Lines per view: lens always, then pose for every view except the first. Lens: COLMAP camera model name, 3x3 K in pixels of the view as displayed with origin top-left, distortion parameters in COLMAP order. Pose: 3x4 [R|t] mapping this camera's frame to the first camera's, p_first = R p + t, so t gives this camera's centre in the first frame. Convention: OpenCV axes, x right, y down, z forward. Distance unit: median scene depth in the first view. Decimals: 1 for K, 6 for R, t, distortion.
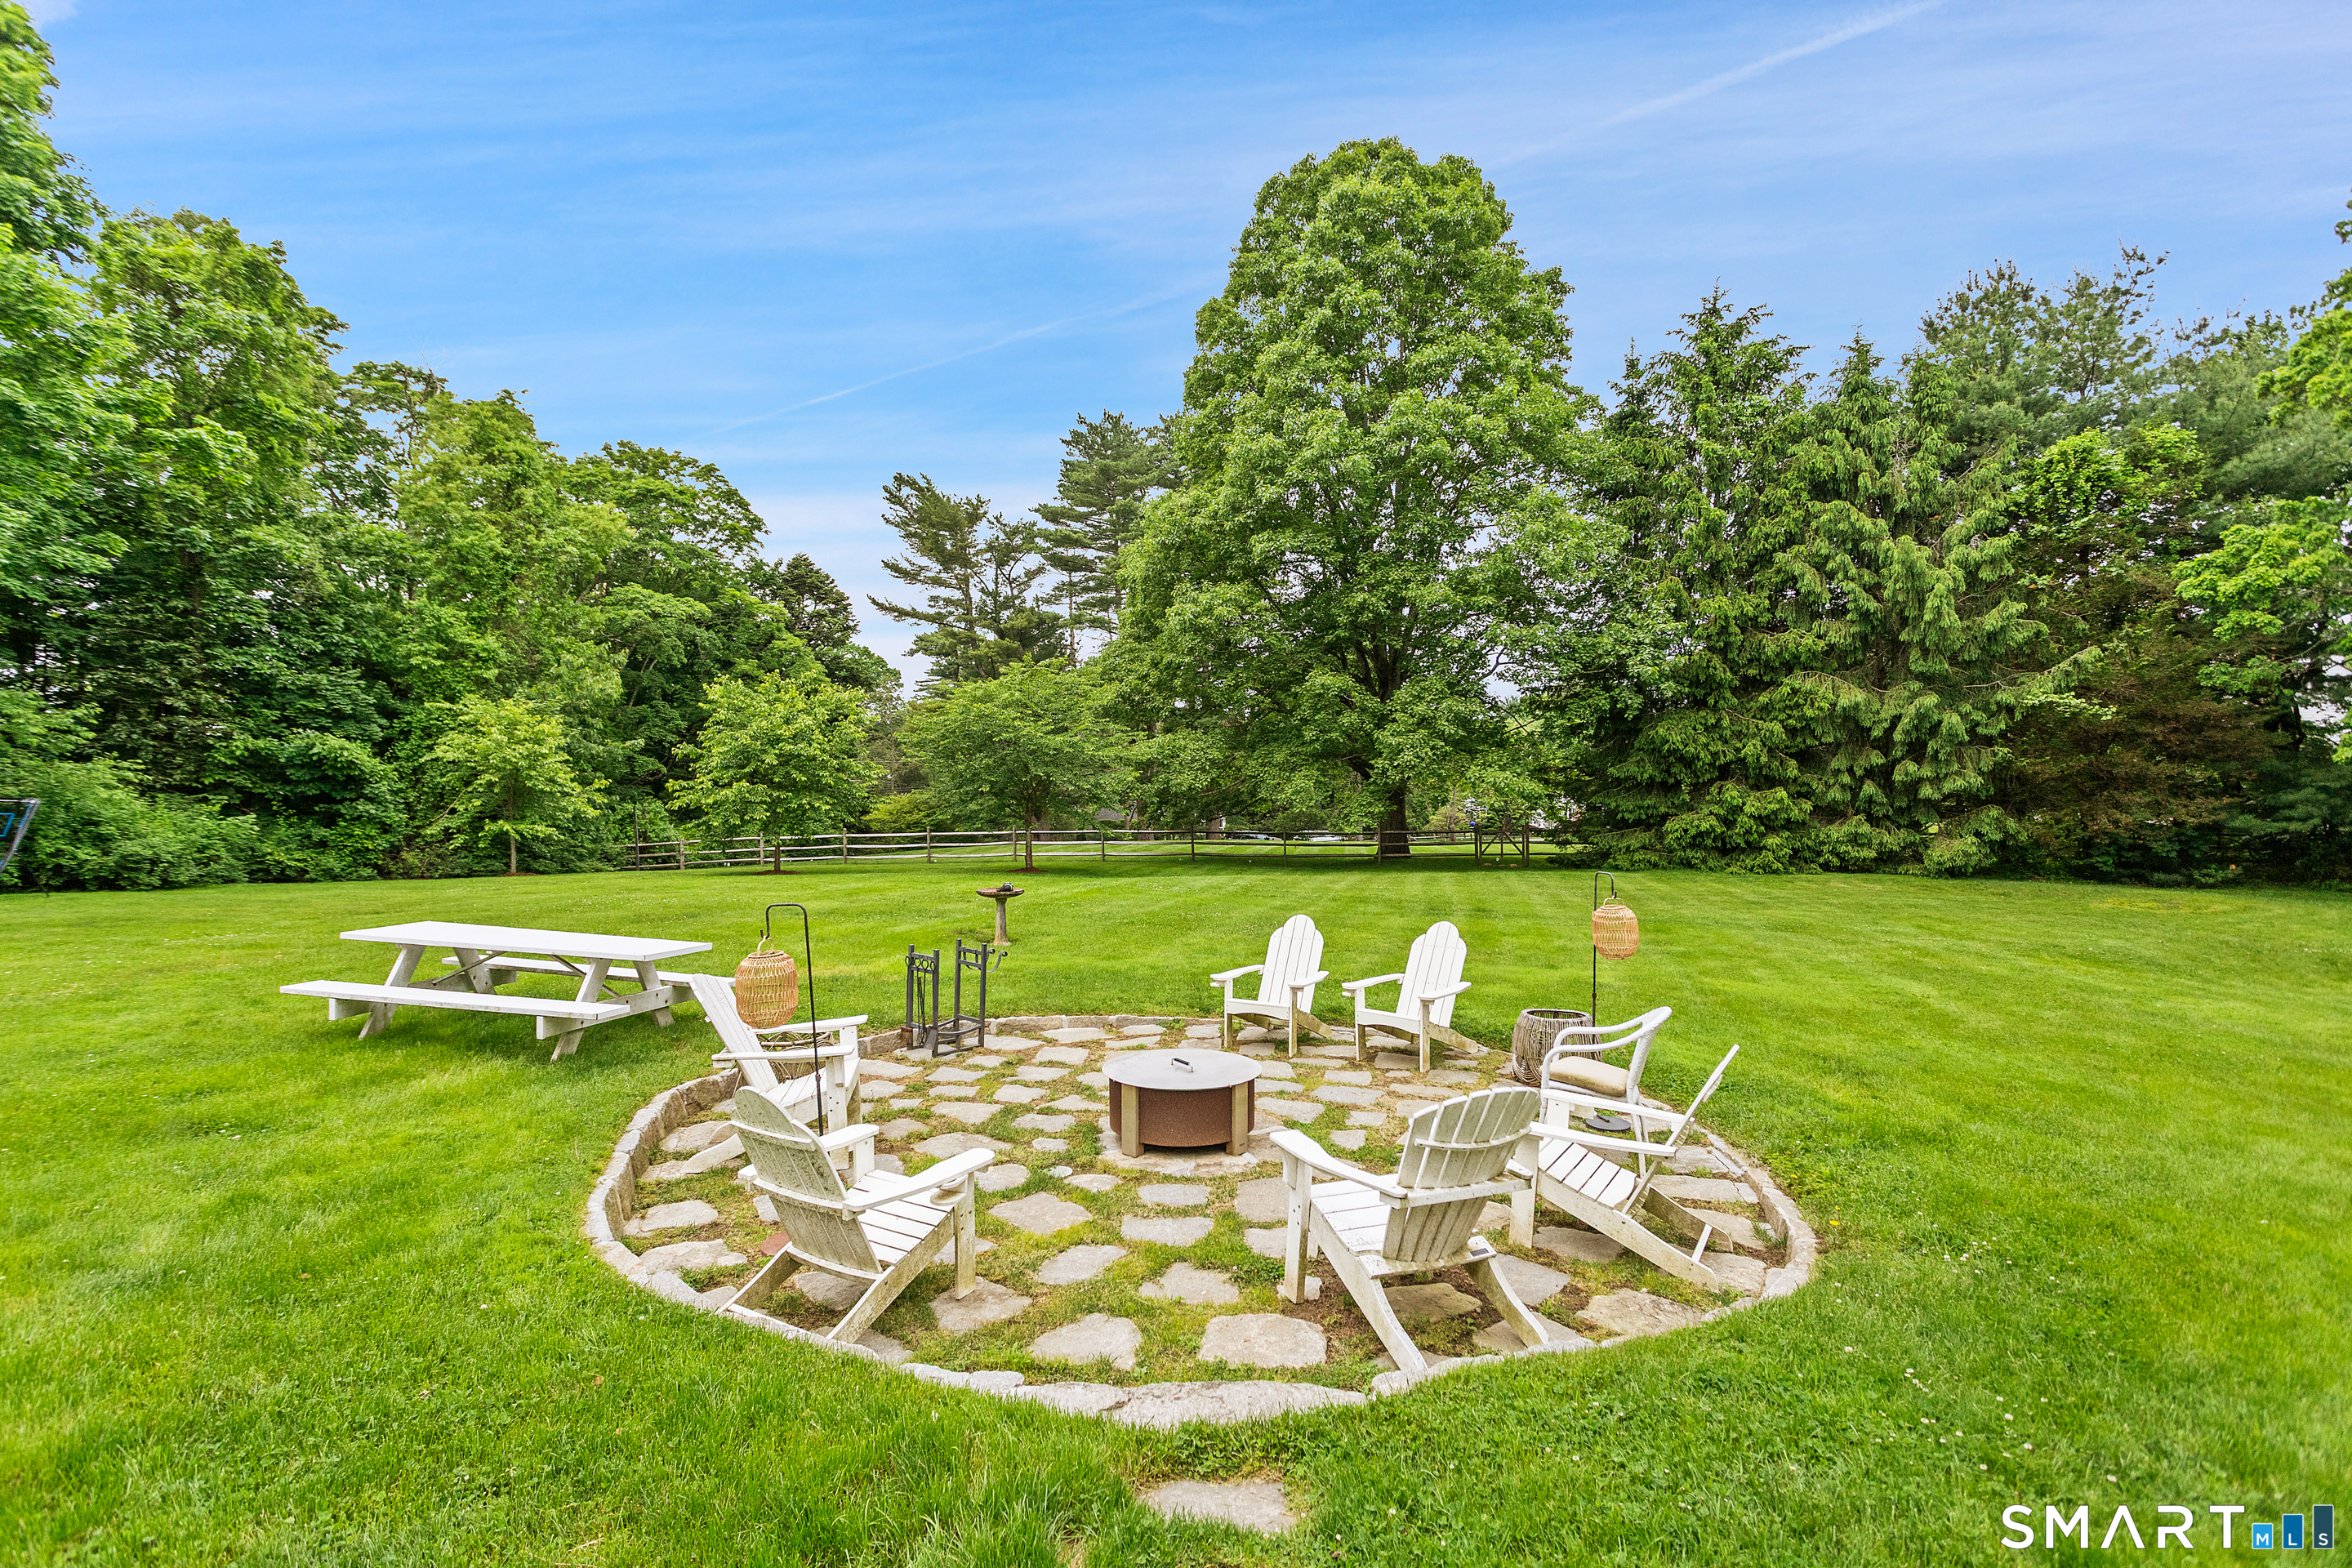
lens RADIAL K [[1108.4, 0, 1176.0], [0, 1108.4, 784.0], [0, 0, 1]] dist [0.000899, 0.000231]
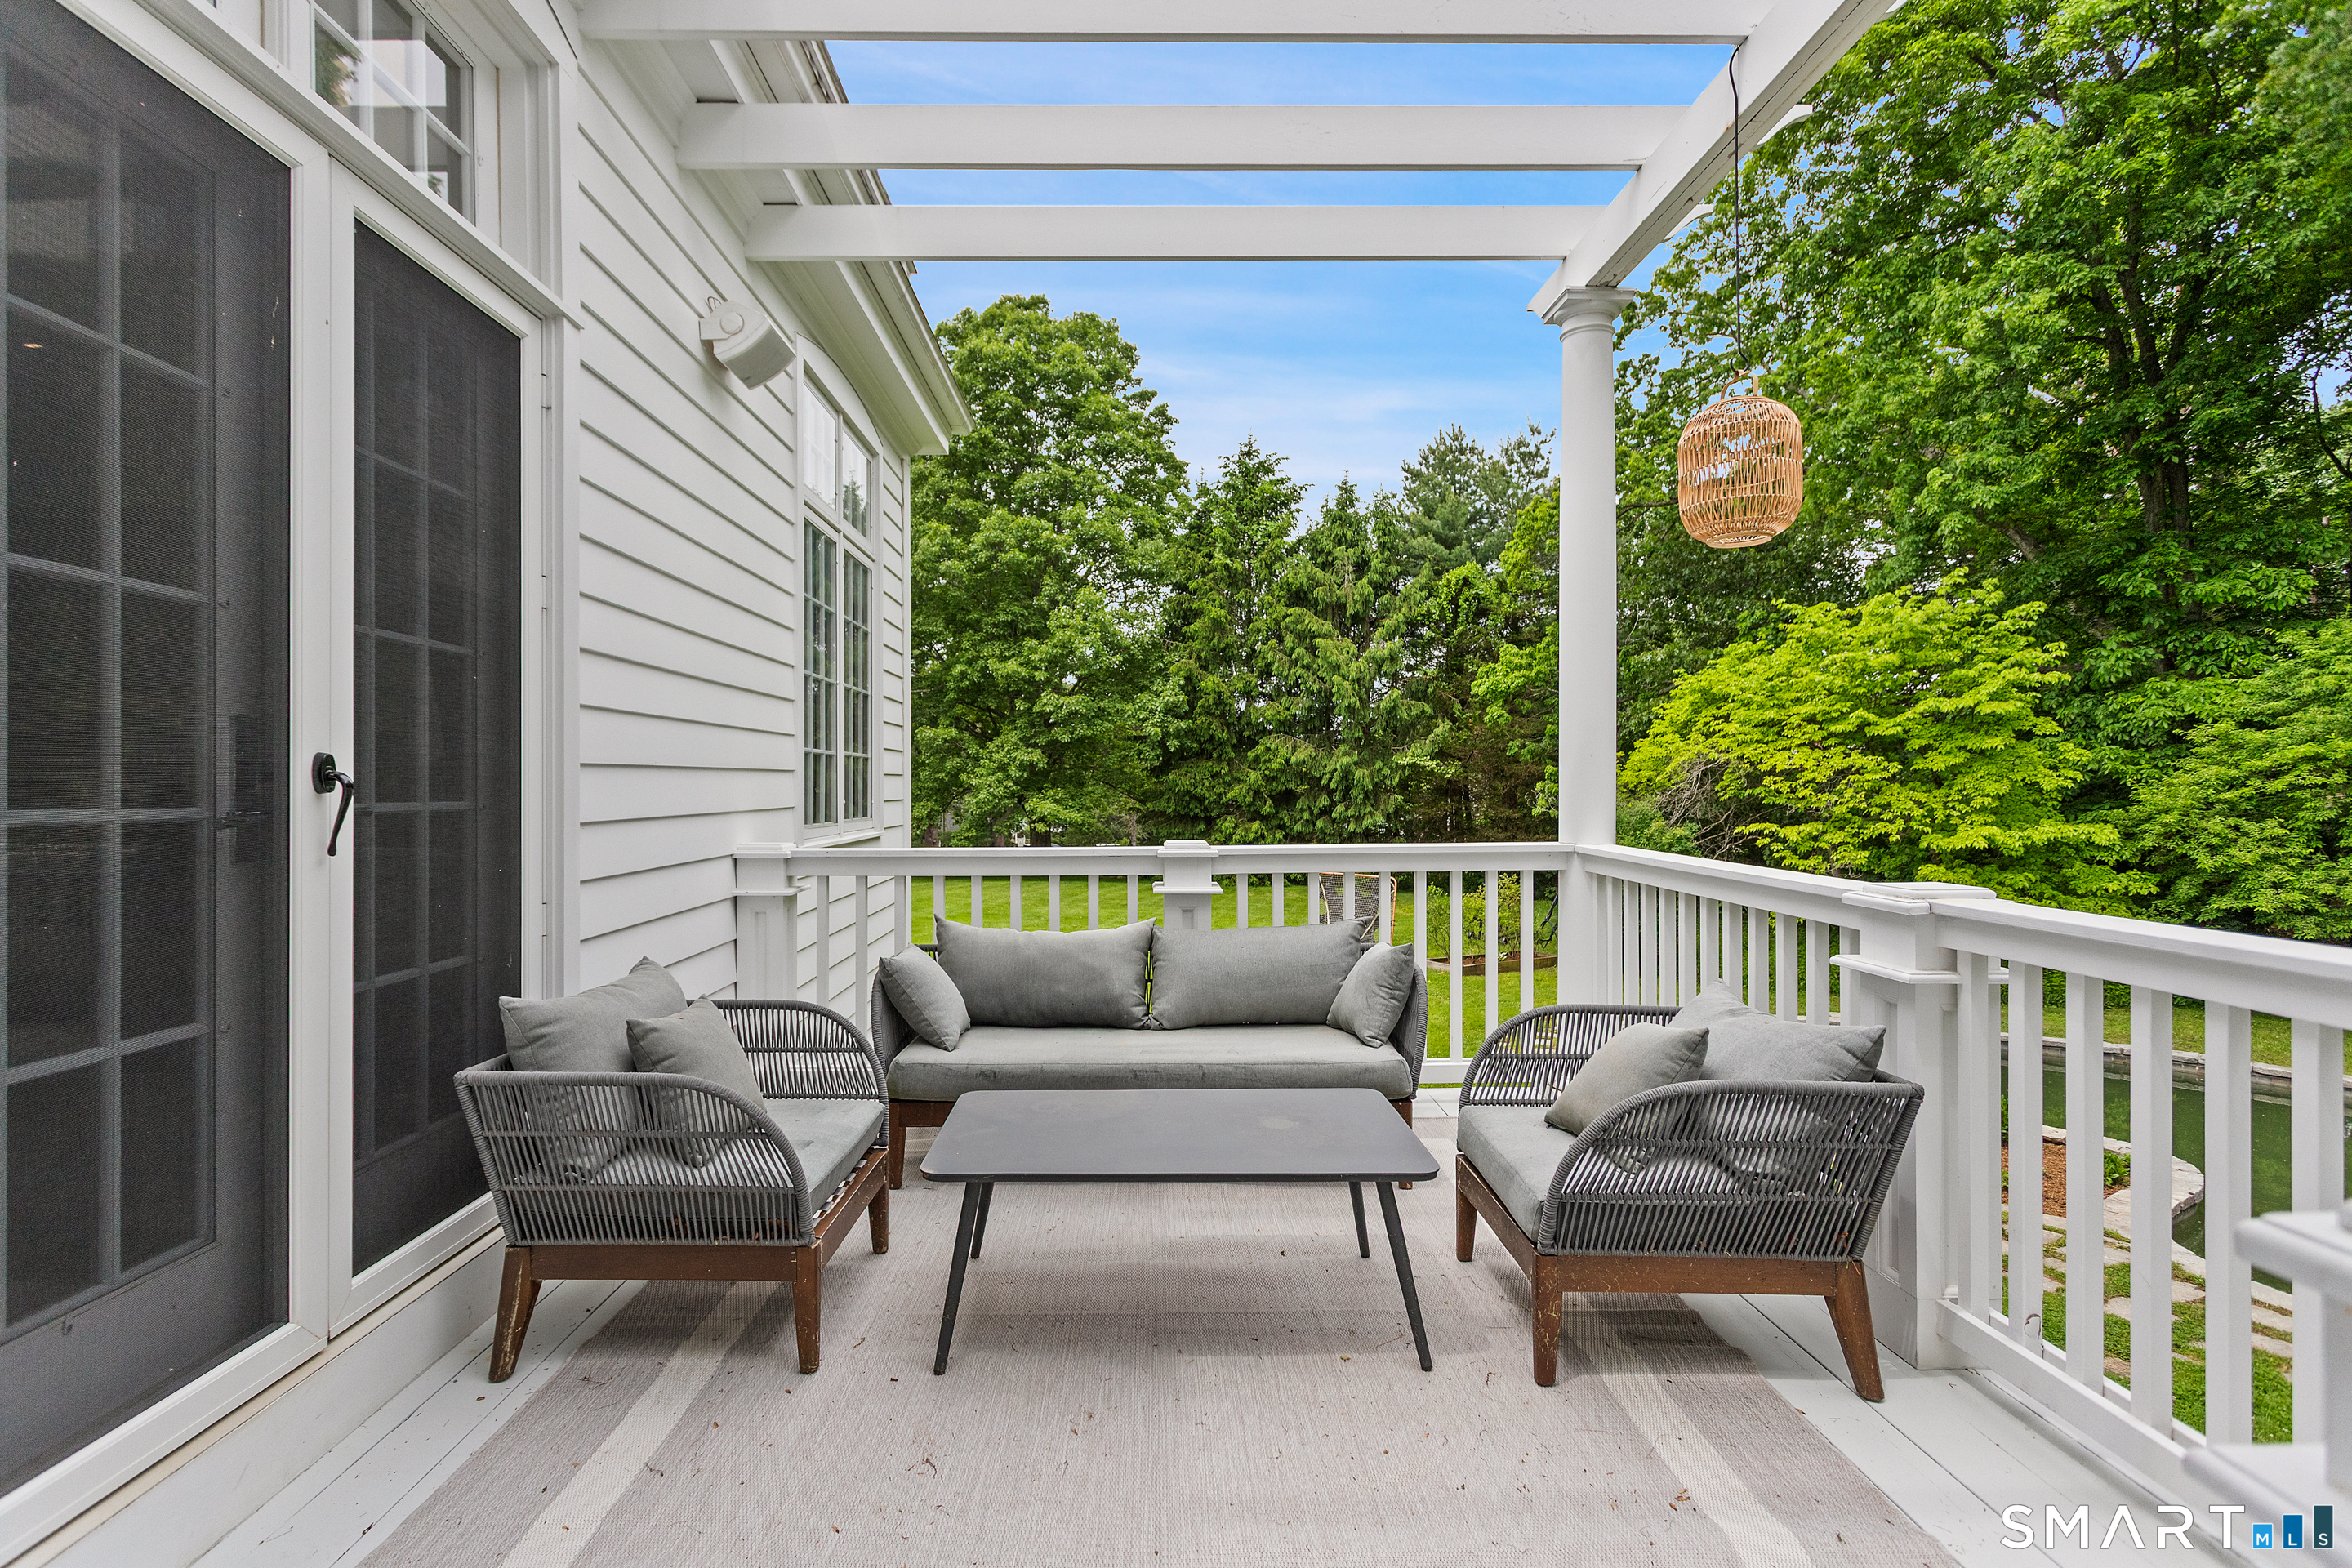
lens RADIAL K [[1108.4, 0, 1176.0], [0, 1108.4, 784.0], [0, 0, 1]] dist [0.000899, 0.000231]
pose [[0.998789, 0.020597, 0.044680, 0.384969], [-0.020124, 0.999737, -0.010996, -0.024513], [-0.044895, 0.010083, 0.998941, -0.324635]]
